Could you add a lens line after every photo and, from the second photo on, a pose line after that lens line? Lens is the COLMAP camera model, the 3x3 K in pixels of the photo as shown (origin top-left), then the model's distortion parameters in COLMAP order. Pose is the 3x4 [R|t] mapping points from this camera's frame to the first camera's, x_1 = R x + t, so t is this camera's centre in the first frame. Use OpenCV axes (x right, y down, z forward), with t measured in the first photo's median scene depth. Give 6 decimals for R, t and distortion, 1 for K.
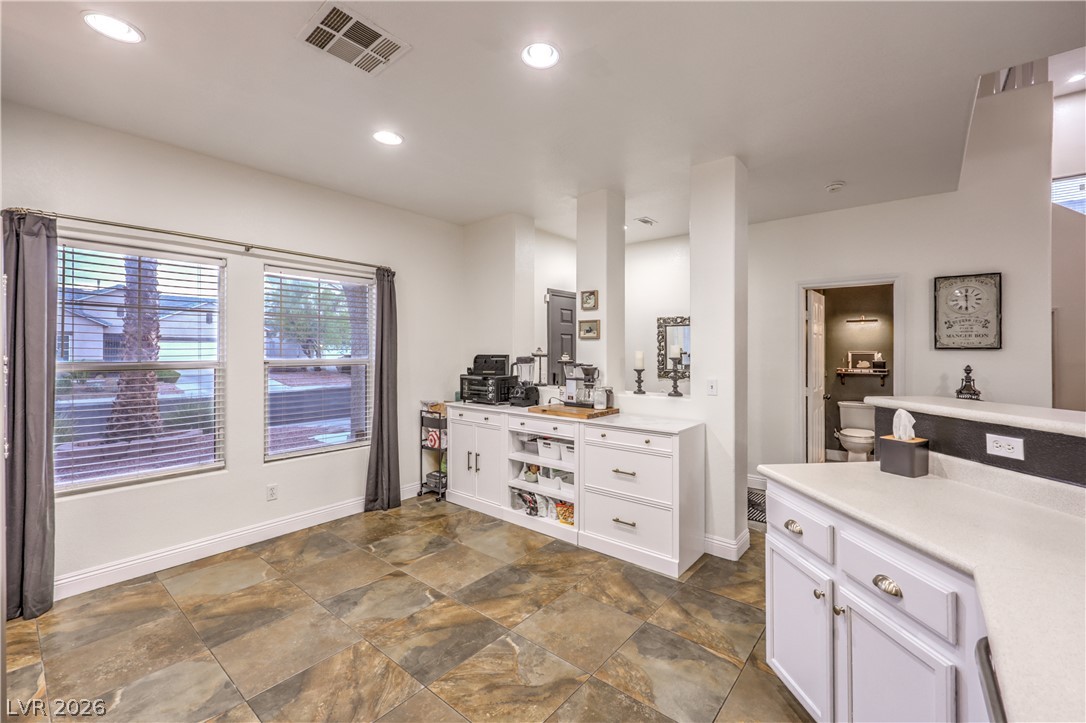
lens RADIAL K [[456.8, 0, 571.2], [0, 456.8, 346.0], [0, 0, 1]] dist [-0.003685, 0.001369]
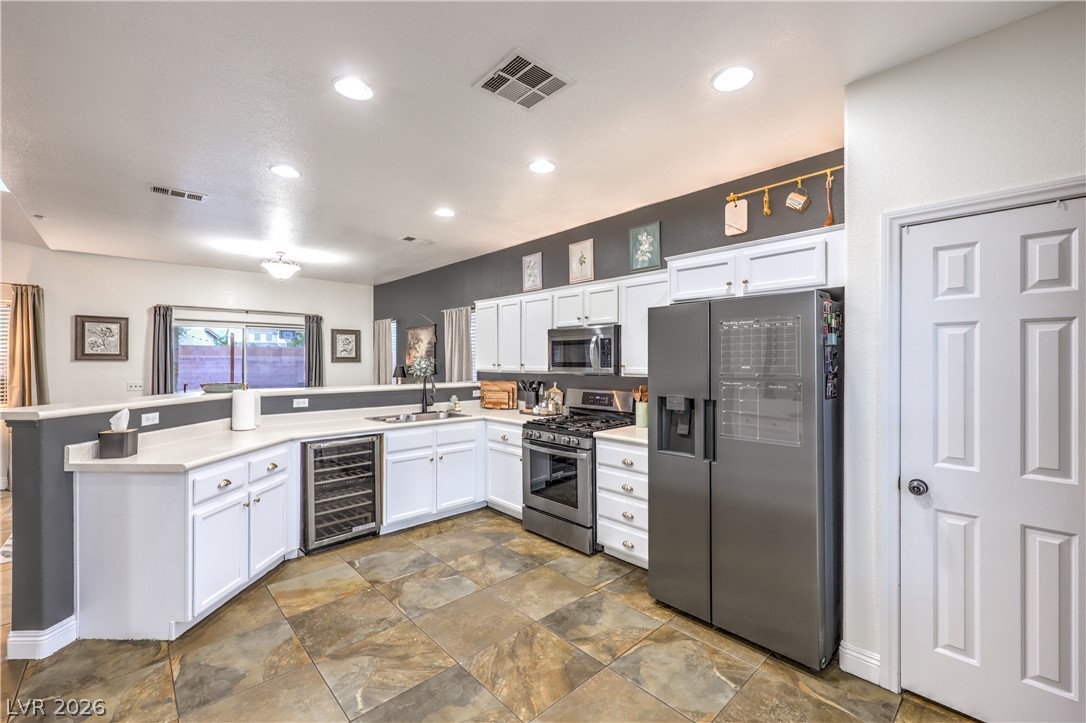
lens RADIAL K [[445.8, 0, 566.2], [0, 445.8, 363.1], [0, 0, 1]] dist [-0.003968, 0.001315]
pose [[-0.991597, -0.005752, 0.129241, -0.644160], [-0.005949, 0.999982, -0.001137, -0.000895], [-0.129232, -0.001896, -0.991613, 1.836121]]
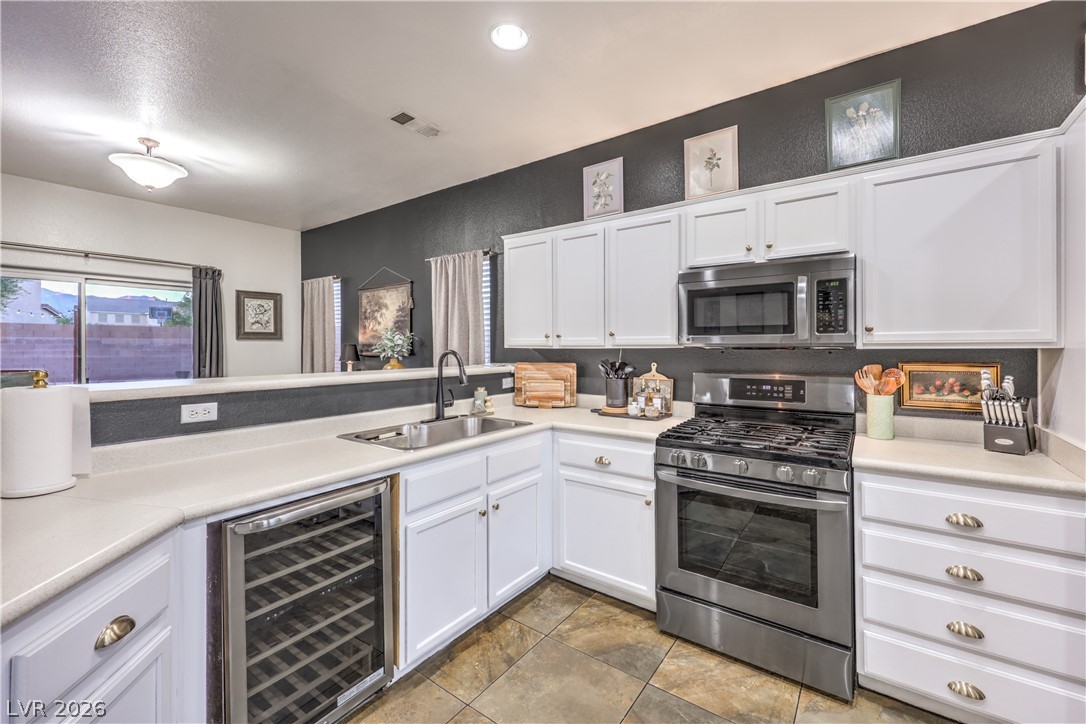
lens RADIAL K [[445.8, 0, 560.9], [0, 445.8, 348.8], [0, 0, 1]] dist [-0.003968, 0.001315]
pose [[-0.999017, -0.001616, -0.044299, 0.000518], [-0.001540, 0.999997, -0.001753, 0.046754], [0.044302, -0.001683, -0.999017, 1.063117]]
